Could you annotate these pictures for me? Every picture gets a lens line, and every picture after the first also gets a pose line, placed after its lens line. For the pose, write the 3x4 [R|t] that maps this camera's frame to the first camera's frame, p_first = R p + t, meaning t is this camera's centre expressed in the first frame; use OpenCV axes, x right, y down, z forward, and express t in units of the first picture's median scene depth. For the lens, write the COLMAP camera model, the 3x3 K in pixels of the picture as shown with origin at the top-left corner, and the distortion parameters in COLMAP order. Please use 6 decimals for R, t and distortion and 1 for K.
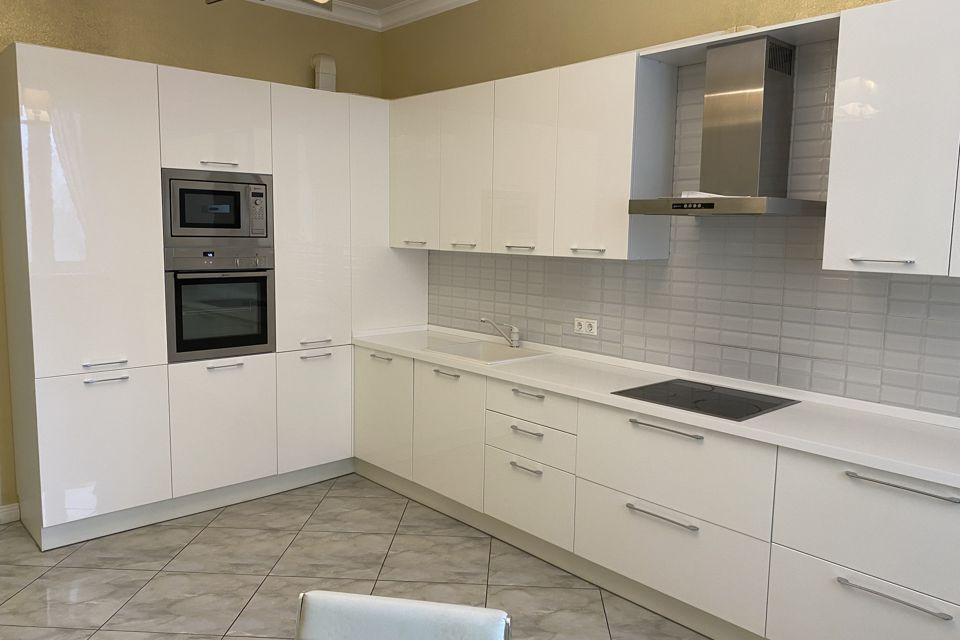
lens RADIAL K [[754.1, 0, 480.0], [0, 754.1, 320.0], [0, 0, 1]] dist [0.063271, -0.001646]
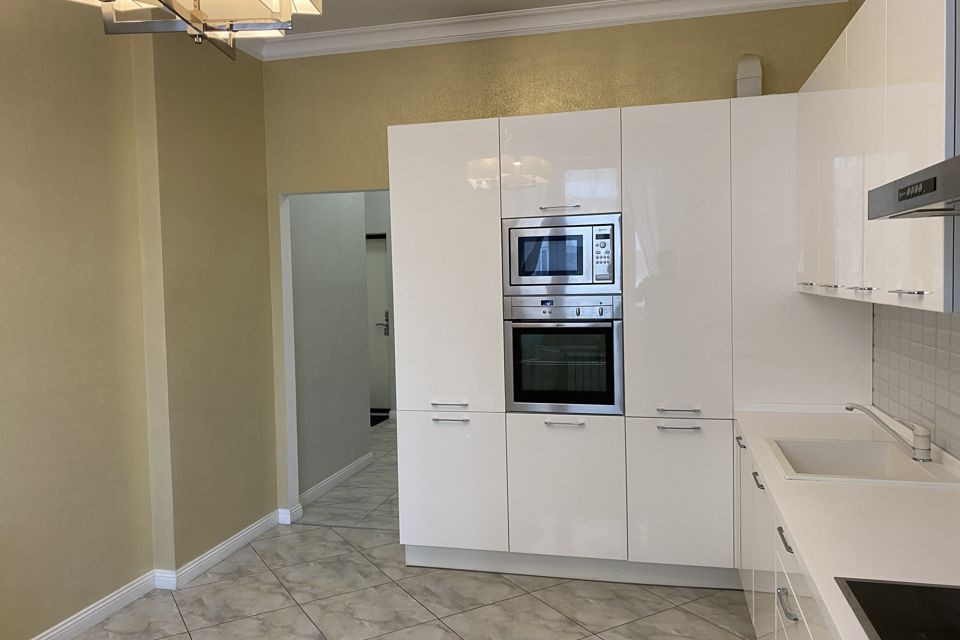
lens RADIAL K [[754.1, 0, 480.0], [0, 754.1, 320.0], [0, 0, 1]] dist [0.063271, -0.001646]
pose [[0.568912, 0.018239, -0.822196, 0.370394], [-0.074598, 0.996777, -0.029506, -0.031083], [0.819008, 0.078121, 0.568439, 0.395884]]
